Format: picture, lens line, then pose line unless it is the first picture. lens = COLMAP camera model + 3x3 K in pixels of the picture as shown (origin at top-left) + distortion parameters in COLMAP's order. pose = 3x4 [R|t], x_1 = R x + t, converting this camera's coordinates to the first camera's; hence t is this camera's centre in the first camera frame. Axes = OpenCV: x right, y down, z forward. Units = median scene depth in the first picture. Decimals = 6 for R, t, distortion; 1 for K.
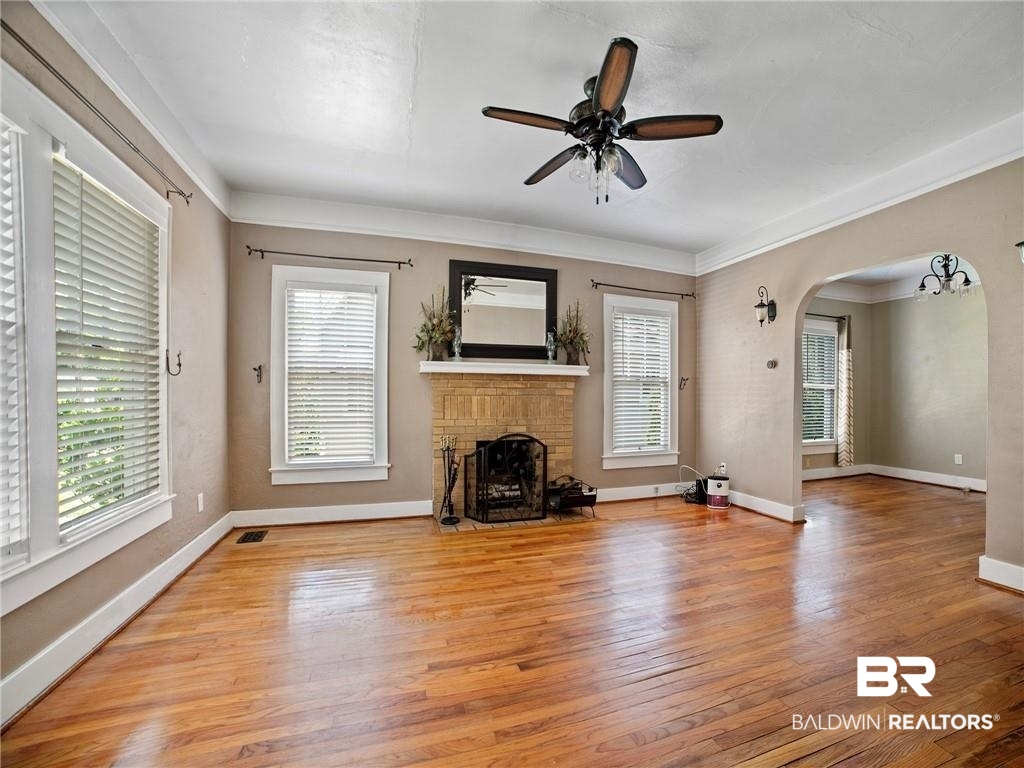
lens RADIAL K [[417.1, 0, 519.6], [0, 417.1, 381.9], [0, 0, 1]] dist [-0.095560, 0.032590]
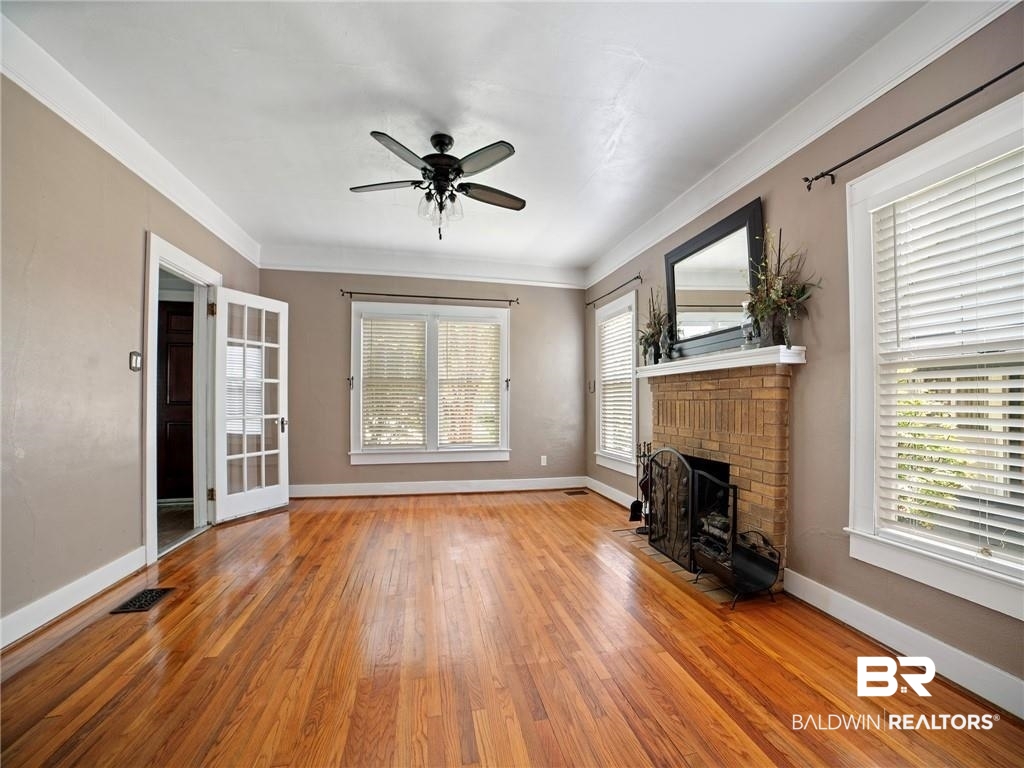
lens RADIAL K [[417.1, 0, 519.6], [0, 417.1, 381.9], [0, 0, 1]] dist [-0.095560, 0.032590]
pose [[-0.088926, -0.053968, -0.994575, 0.755226], [0.013397, 0.998376, -0.055372, 0.037345], [0.995948, -0.018248, -0.088059, 0.740801]]
